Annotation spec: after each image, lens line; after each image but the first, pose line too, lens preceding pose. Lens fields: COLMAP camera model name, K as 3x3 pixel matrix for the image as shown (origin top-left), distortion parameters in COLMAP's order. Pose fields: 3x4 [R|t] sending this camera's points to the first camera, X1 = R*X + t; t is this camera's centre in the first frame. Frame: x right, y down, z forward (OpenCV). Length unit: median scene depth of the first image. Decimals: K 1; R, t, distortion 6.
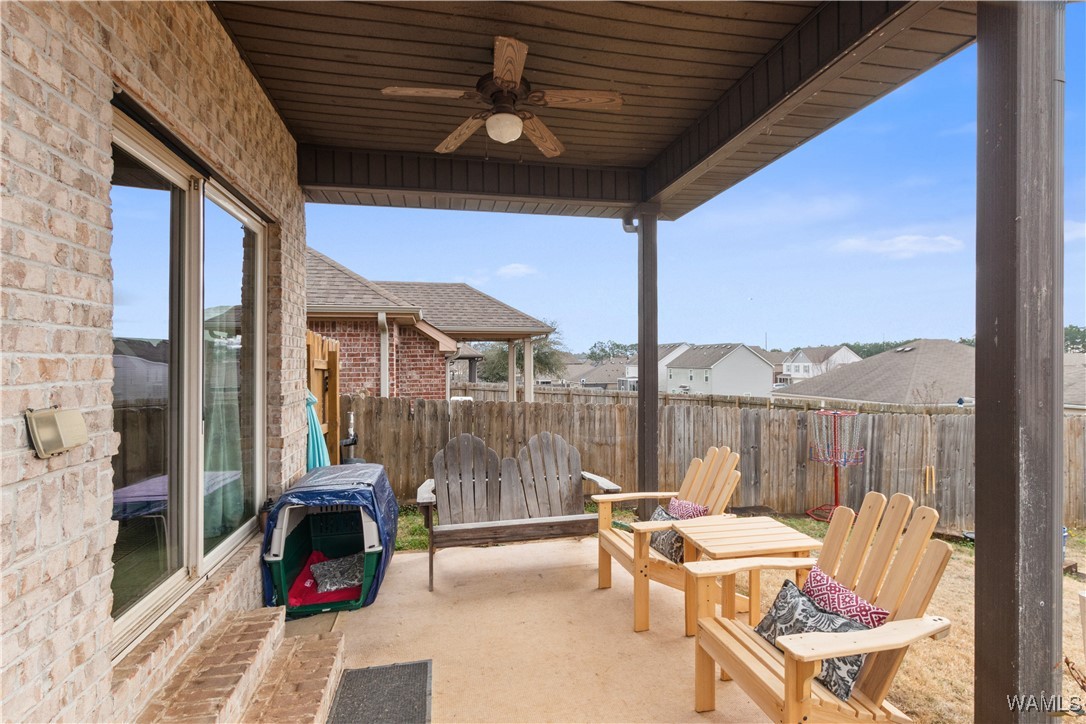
lens RADIAL K [[509.7, 0, 546.1], [0, 509.7, 369.7], [0, 0, 1]] dist [0.002115, 0.000019]
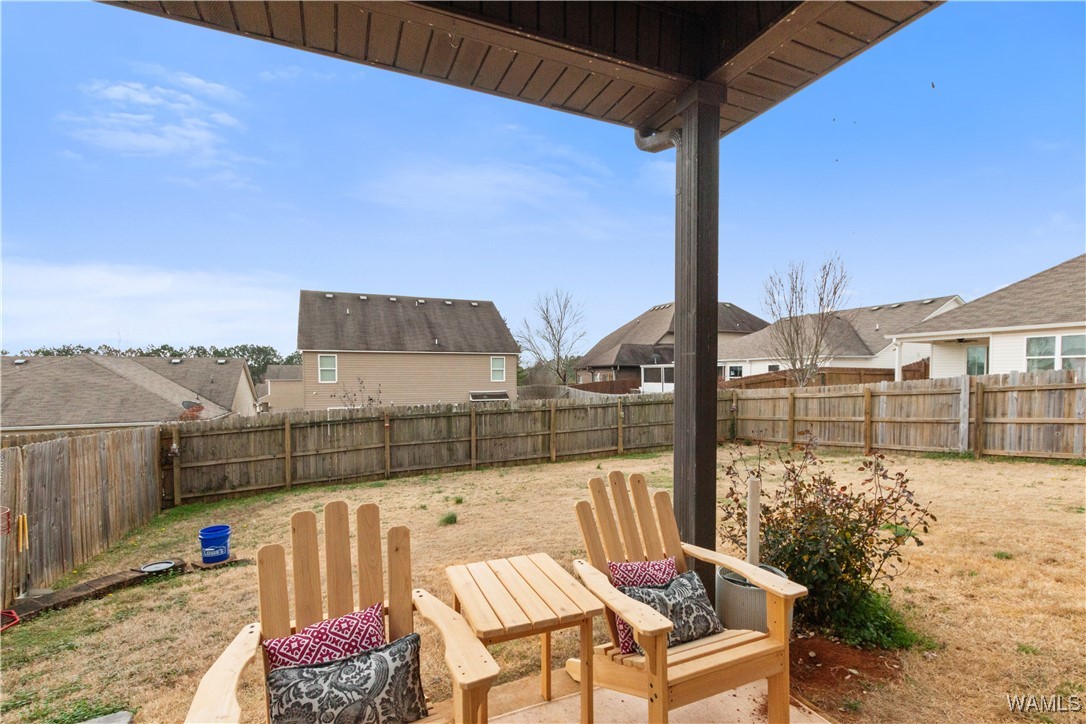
lens RADIAL K [[498.4, 0, 547.2], [0, 498.4, 379.4], [0, 0, 1]] dist [0.000456, -0.000082]
pose [[-0.204627, -0.002495, 0.978837, -0.123532], [0.022178, 0.999728, 0.007185, 0.002027], [-0.978589, 0.023179, -0.204516, 0.384985]]
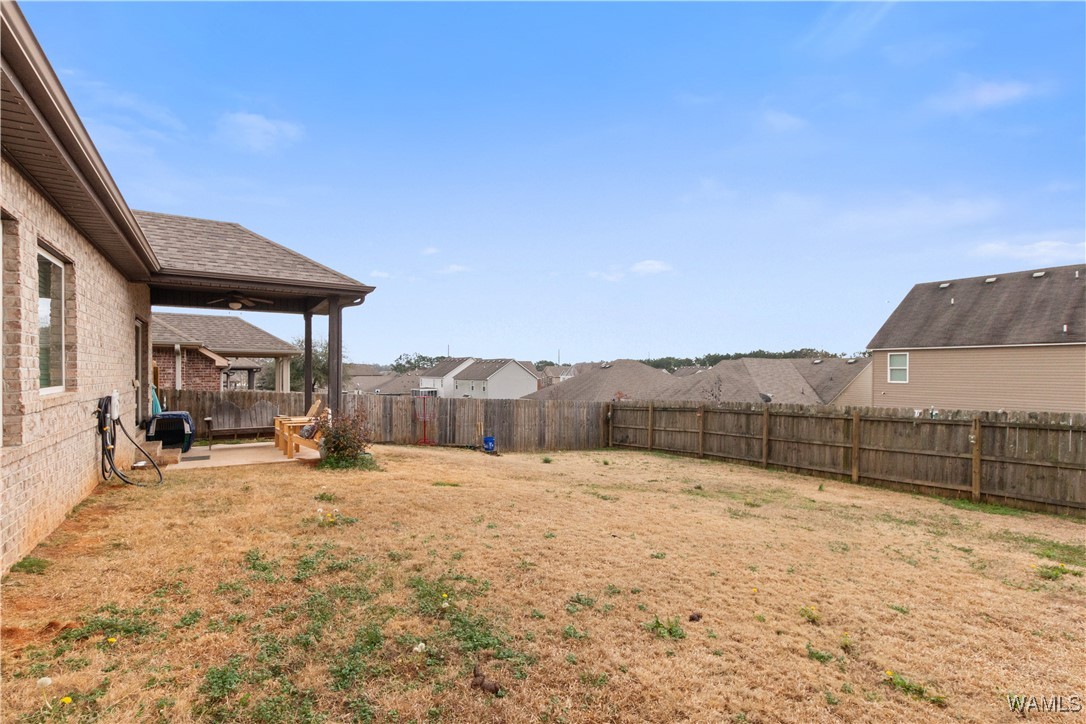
lens RADIAL K [[498.4, 0, 547.2], [0, 498.4, 379.4], [0, 0, 1]] dist [0.000456, -0.000082]
pose [[0.930158, 0.003747, 0.367141, 0.234831], [-0.002158, 0.999986, -0.004738, 0.015243], [-0.367153, 0.003615, 0.930153, -1.067357]]
